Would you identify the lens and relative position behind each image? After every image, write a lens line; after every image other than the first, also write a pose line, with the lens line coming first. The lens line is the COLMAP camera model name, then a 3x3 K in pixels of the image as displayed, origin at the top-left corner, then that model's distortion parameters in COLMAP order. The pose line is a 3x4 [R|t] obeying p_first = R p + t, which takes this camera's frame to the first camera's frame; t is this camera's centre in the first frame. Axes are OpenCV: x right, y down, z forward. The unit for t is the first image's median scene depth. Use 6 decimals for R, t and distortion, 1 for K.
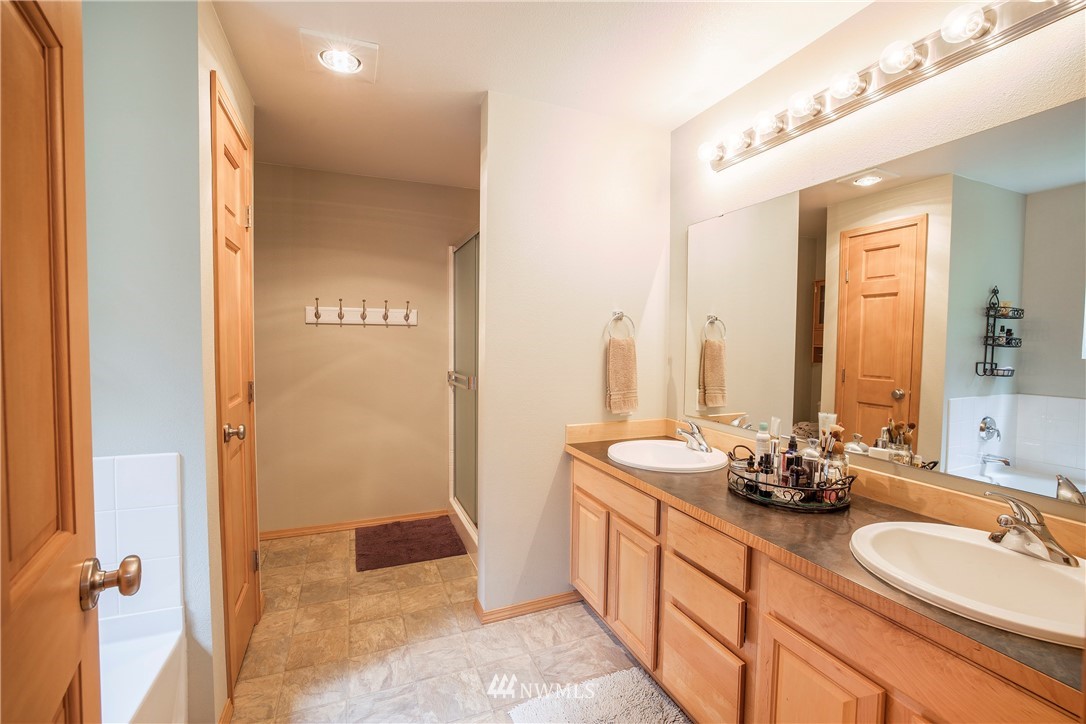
lens RADIAL K [[468.4, 0, 542.9], [0, 468.4, 360.4], [0, 0, 1]] dist [-0.033481, 0.005944]
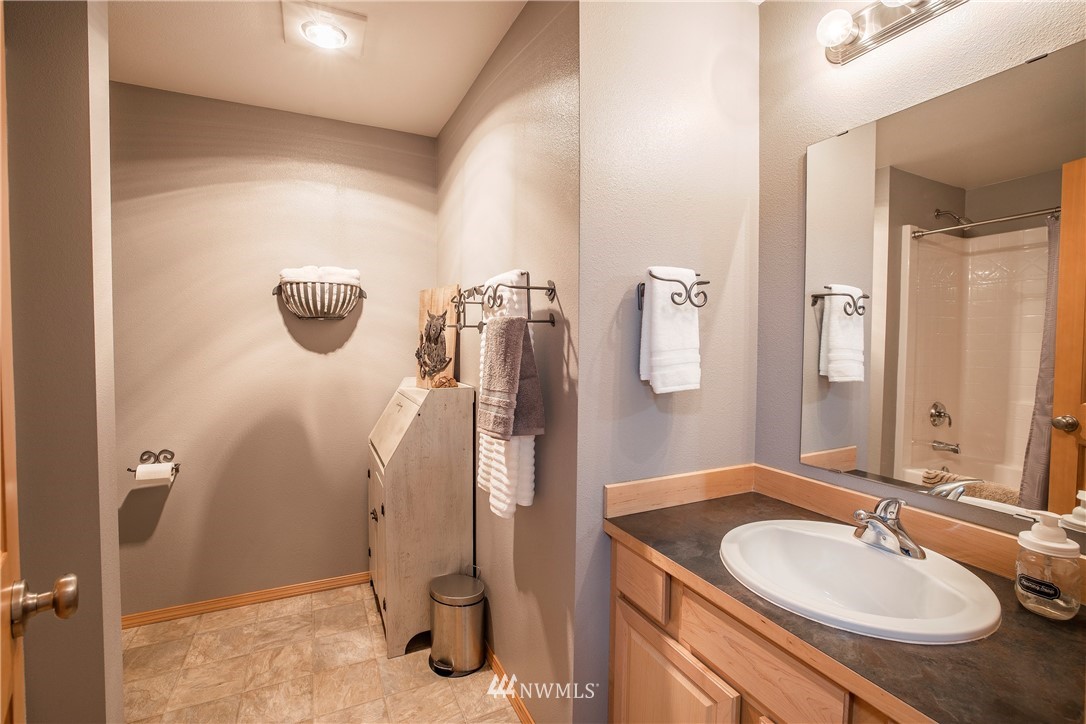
lens RADIAL K [[468.4, 0, 543.0], [0, 468.4, 356.8], [0, 0, 1]] dist [-0.033481, 0.005944]
pose [[-0.996555, -0.038351, -0.073534, -0.785402], [-0.041669, 0.998156, 0.044134, -0.067996], [0.071705, 0.047046, -0.996316, 1.909819]]
